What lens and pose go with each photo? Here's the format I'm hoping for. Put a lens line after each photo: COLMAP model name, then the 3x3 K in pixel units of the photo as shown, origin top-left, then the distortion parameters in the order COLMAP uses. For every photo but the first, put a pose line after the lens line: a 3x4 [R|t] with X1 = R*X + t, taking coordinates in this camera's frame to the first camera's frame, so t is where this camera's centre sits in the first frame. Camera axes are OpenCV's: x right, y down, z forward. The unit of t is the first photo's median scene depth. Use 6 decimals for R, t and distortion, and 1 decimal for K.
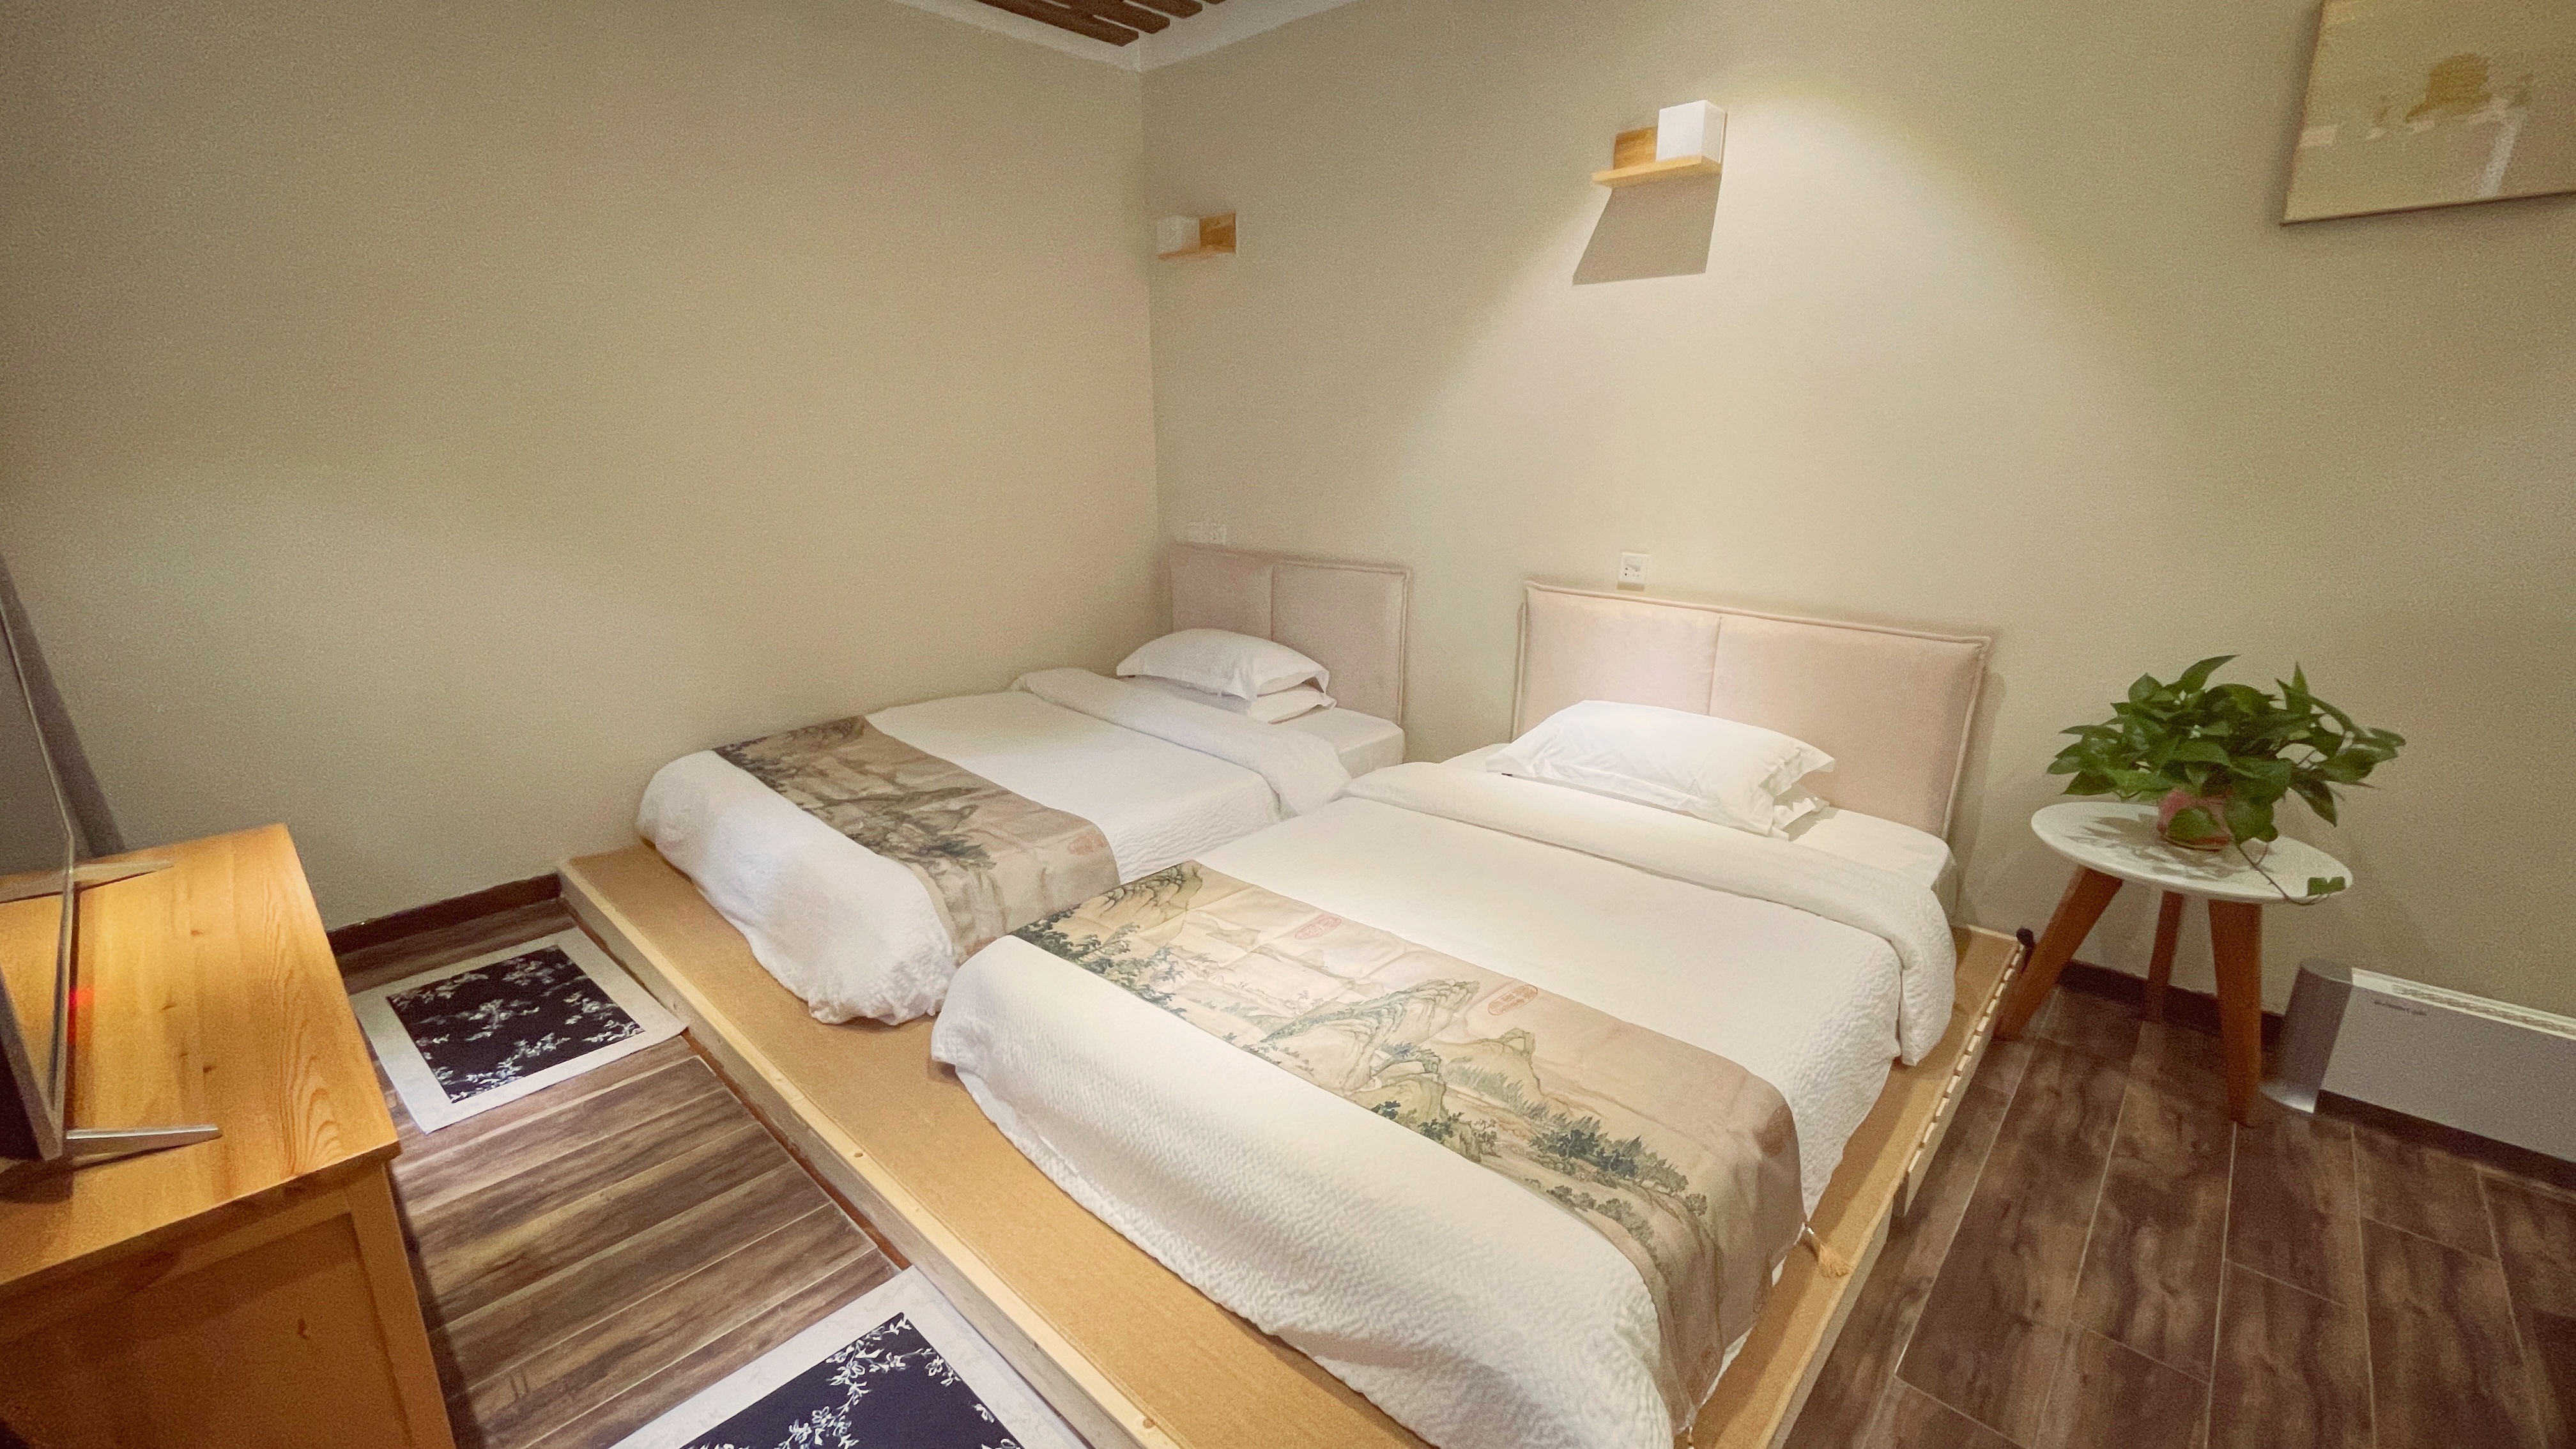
lens RADIAL K [[1045.7, 0, 1280.2], [0, 1045.7, 736.2], [0, 0, 1]] dist [-0.004051, 0.002472]
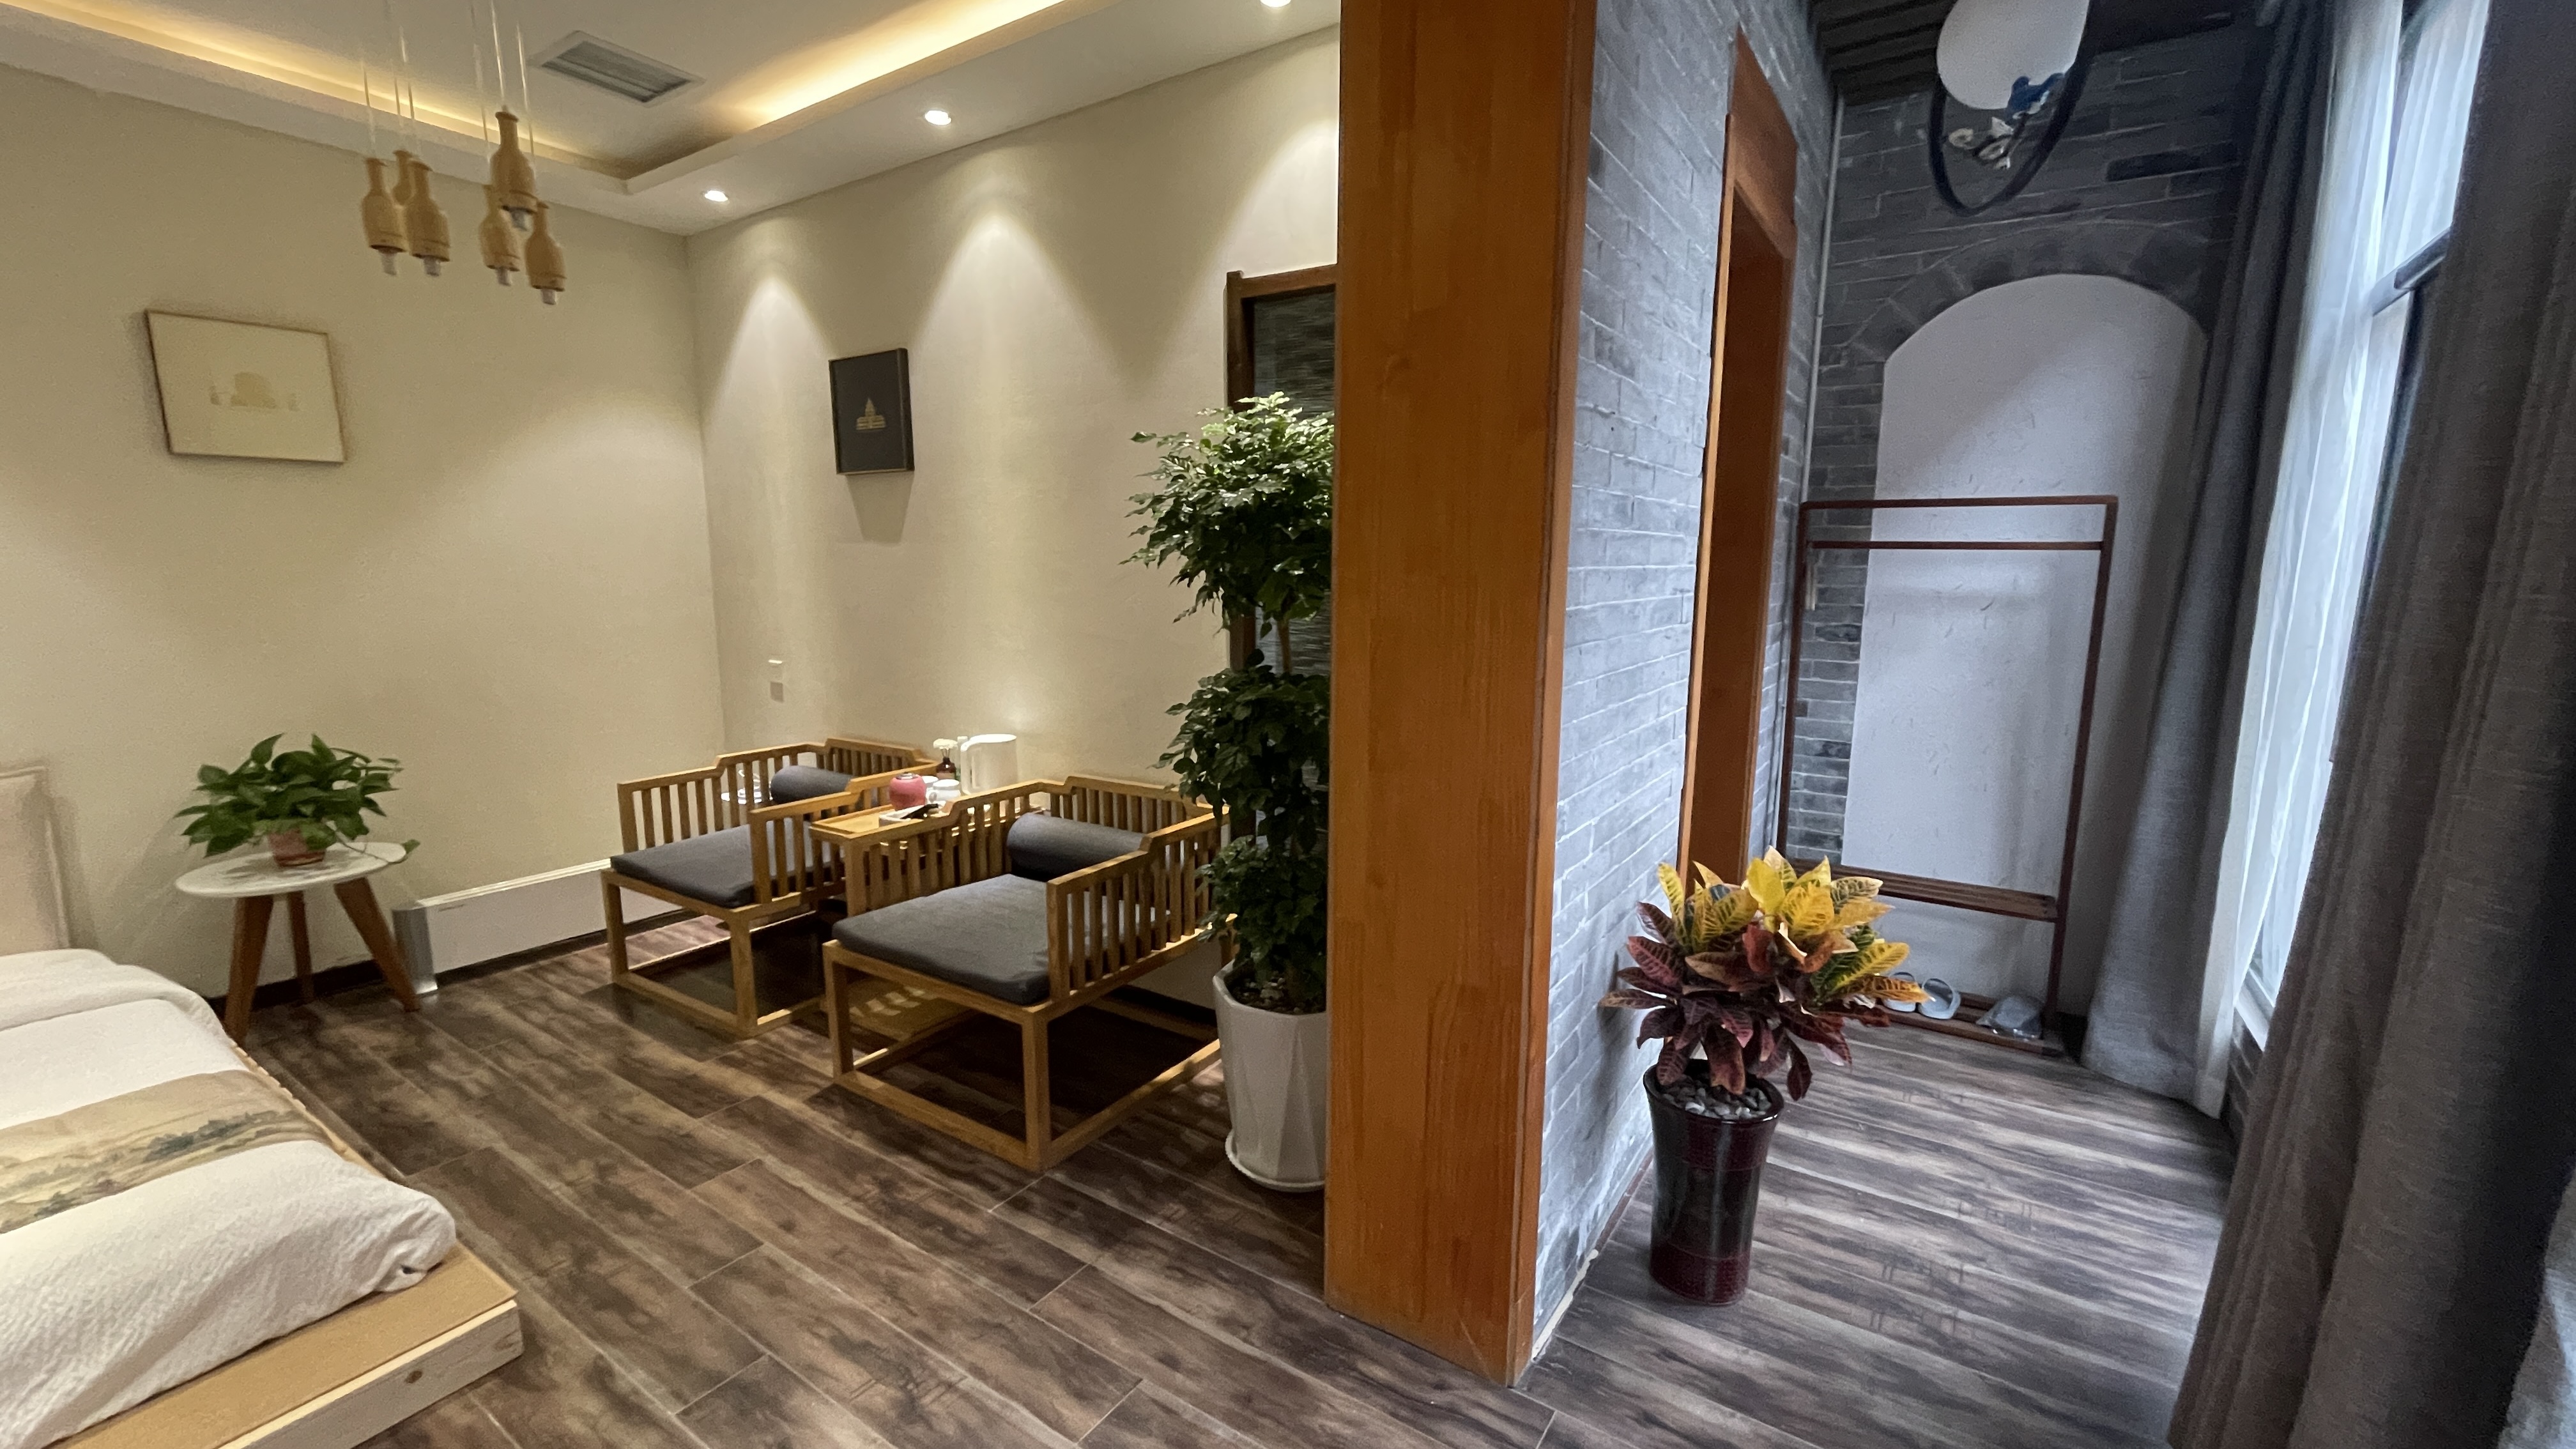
lens RADIAL K [[1045.7, 0, 1298.5], [0, 1045.7, 737.6], [0, 0, 1]] dist [-0.004051, 0.002472]
pose [[-0.162029, -0.162910, 0.973246, -0.716856], [0.269796, 0.941386, 0.202493, 0.017756], [-0.949187, 0.295387, -0.108580, -0.214441]]
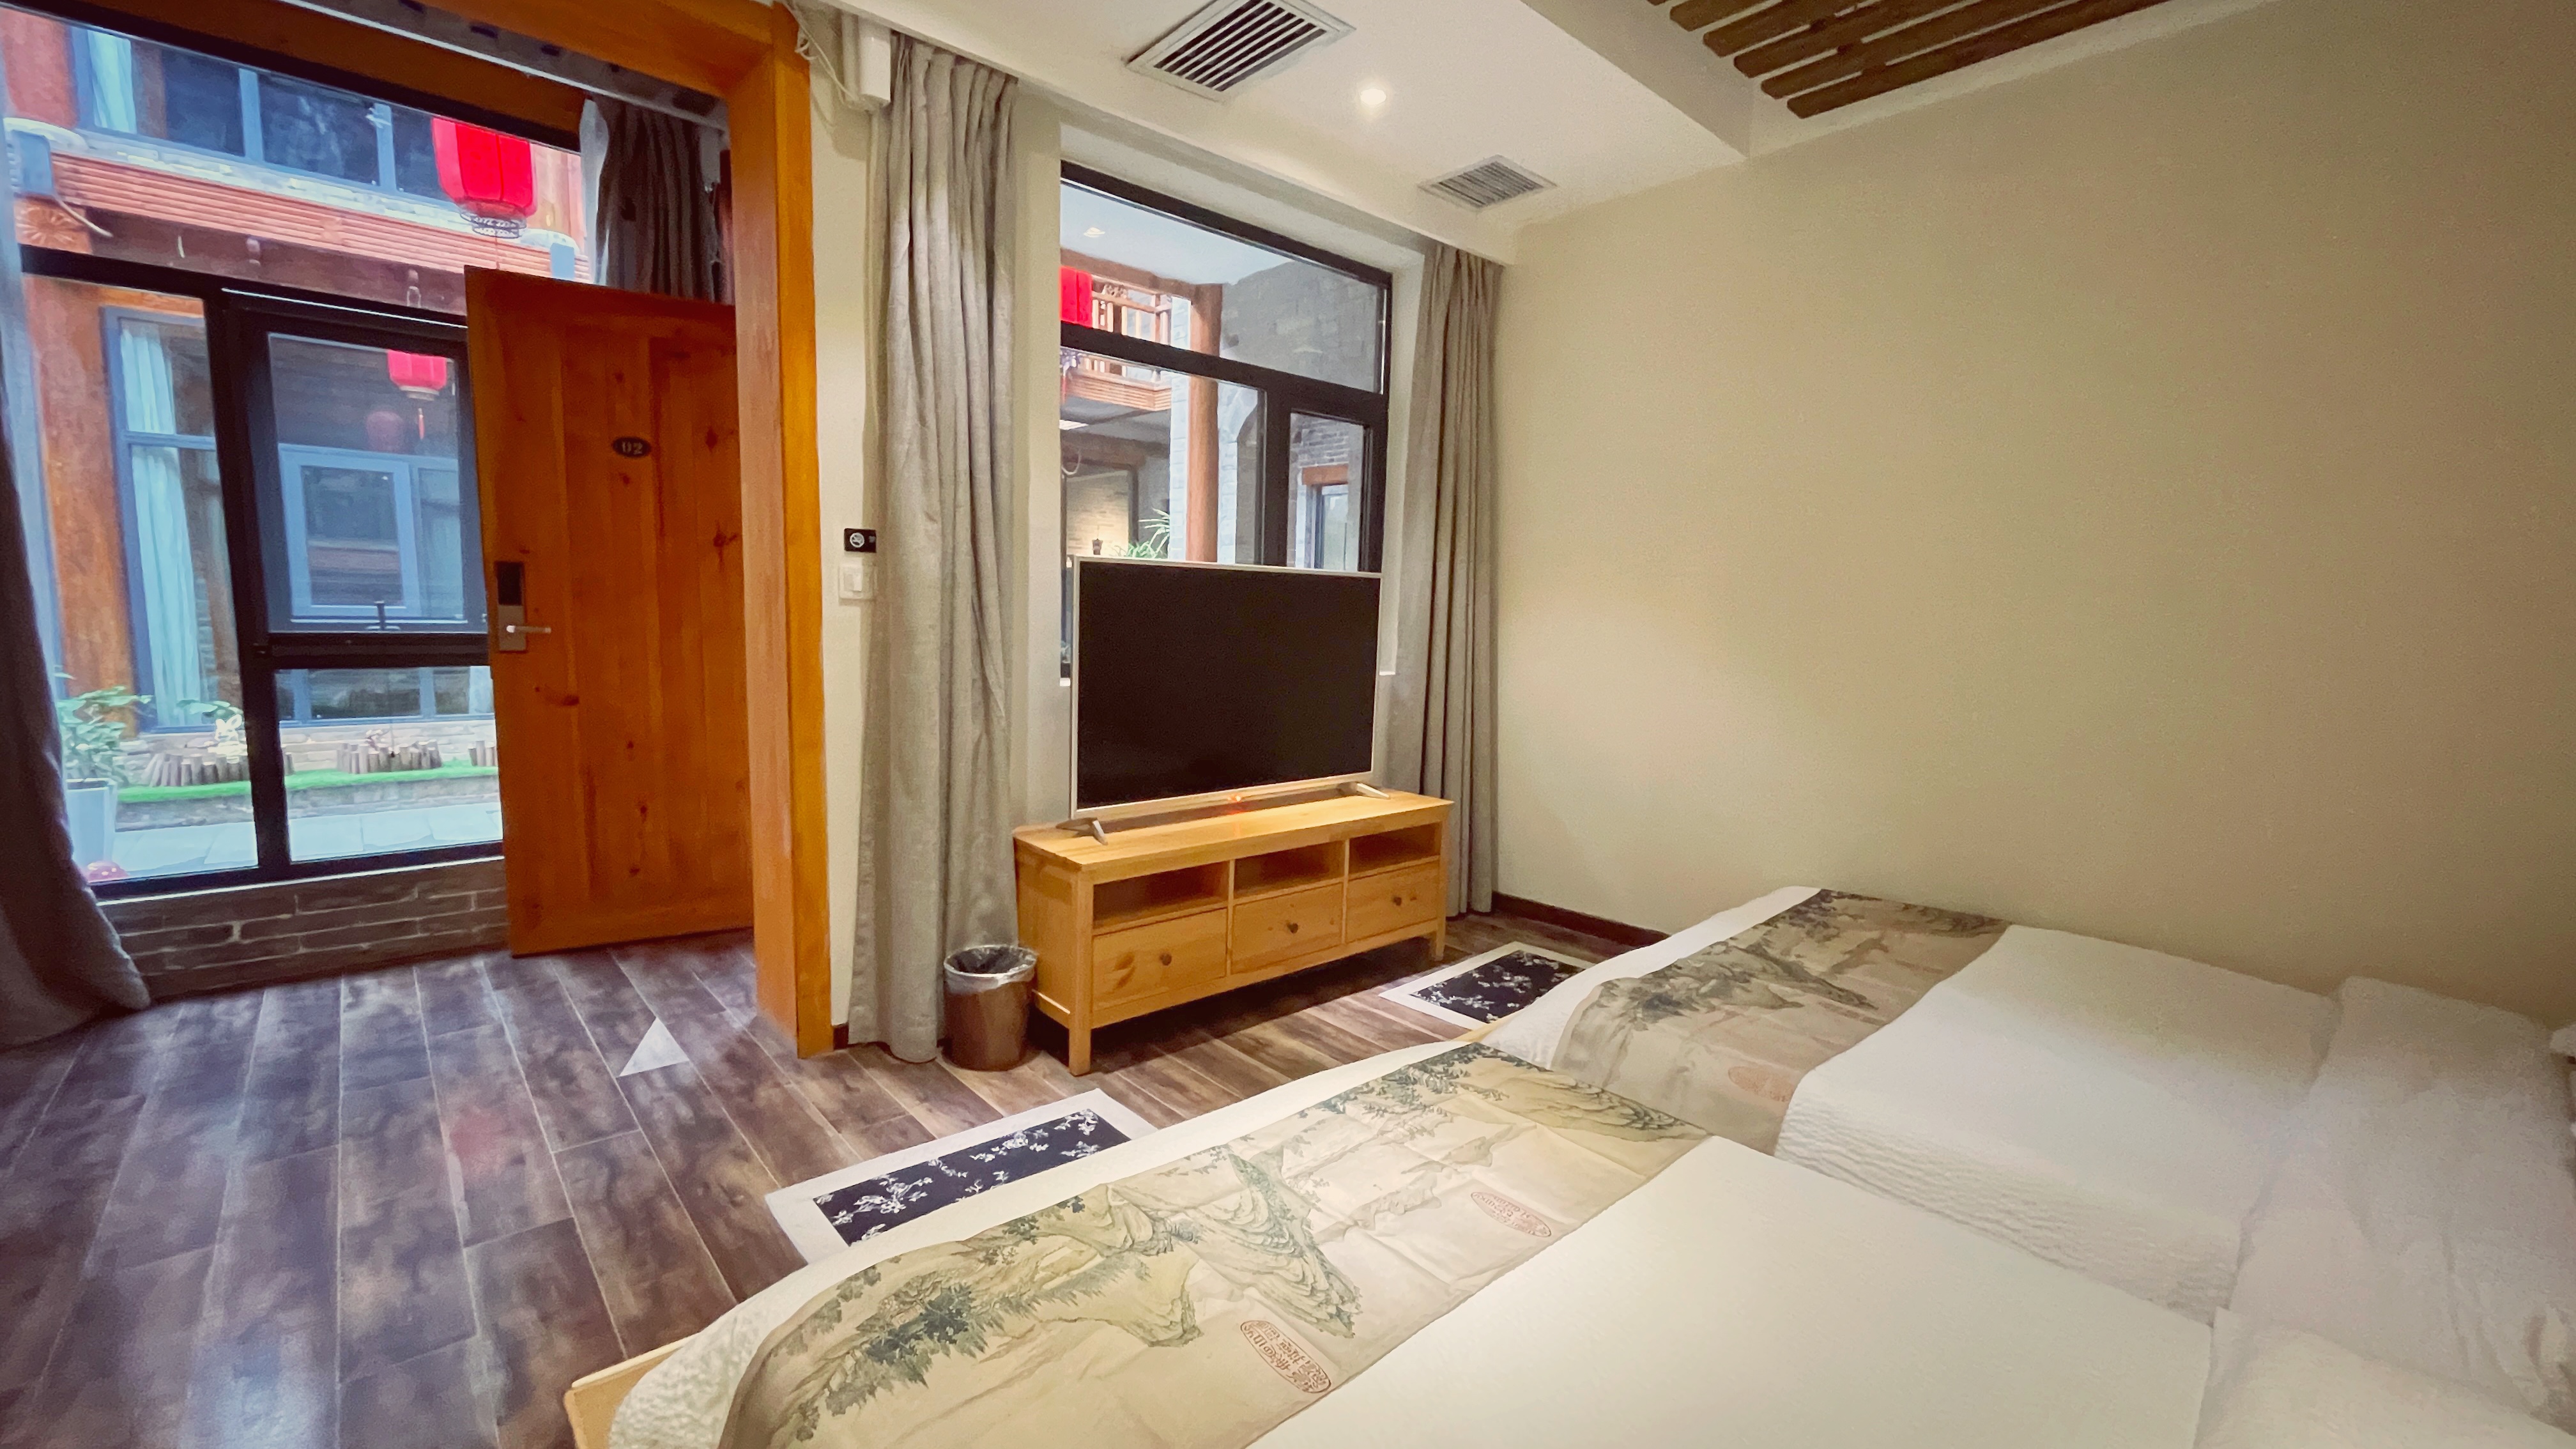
lens RADIAL K [[1045.7, 0, 1281.9], [0, 1045.7, 737.2], [0, 0, 1]] dist [-0.004051, 0.002472]
pose [[-0.086723, 0.122862, -0.988627, 0.669327], [-0.298045, 0.943715, 0.143426, -0.163589], [0.950604, 0.307094, -0.045223, 0.749479]]
